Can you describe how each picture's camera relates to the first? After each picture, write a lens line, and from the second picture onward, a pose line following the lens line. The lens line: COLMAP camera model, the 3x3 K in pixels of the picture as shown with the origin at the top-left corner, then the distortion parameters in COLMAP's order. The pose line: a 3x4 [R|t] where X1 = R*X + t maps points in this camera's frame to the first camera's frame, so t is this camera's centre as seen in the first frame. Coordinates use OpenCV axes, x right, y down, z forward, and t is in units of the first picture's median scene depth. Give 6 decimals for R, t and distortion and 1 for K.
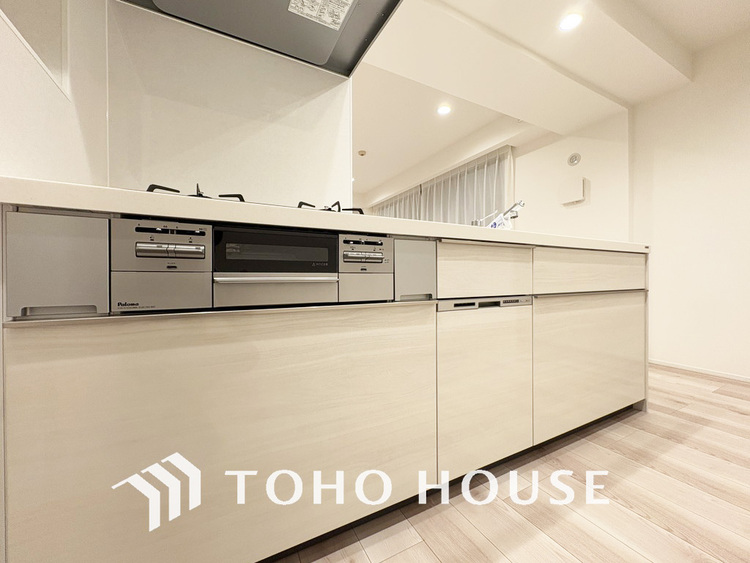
lens RADIAL K [[298.1, 0, 374.1], [0, 298.1, 279.5], [0, 0, 1]] dist [0.000149, 0.000401]
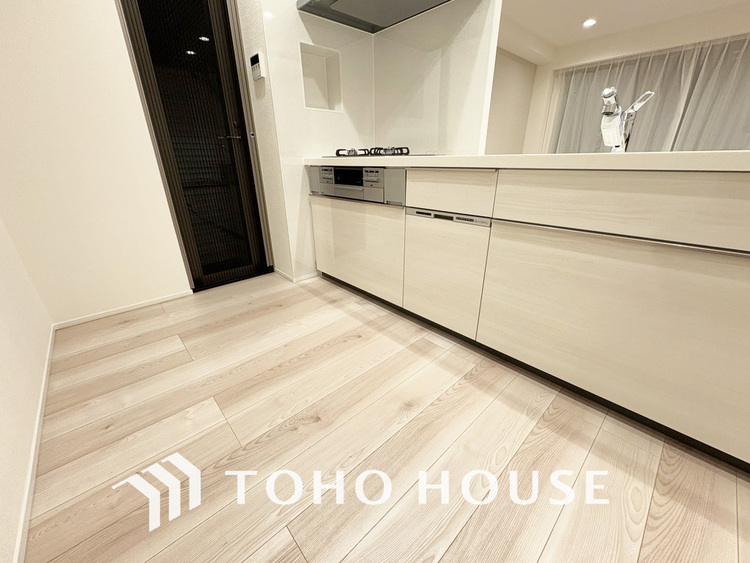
lens RADIAL K [[298.1, 0, 378.7], [0, 298.1, 279.6], [0, 0, 1]] dist [0.000149, 0.000401]
pose [[0.260315, 0.362119, -0.895045, 1.777936], [0.004360, 0.926554, 0.376136, -0.177829], [0.965514, -0.101816, 0.239618, 0.417507]]
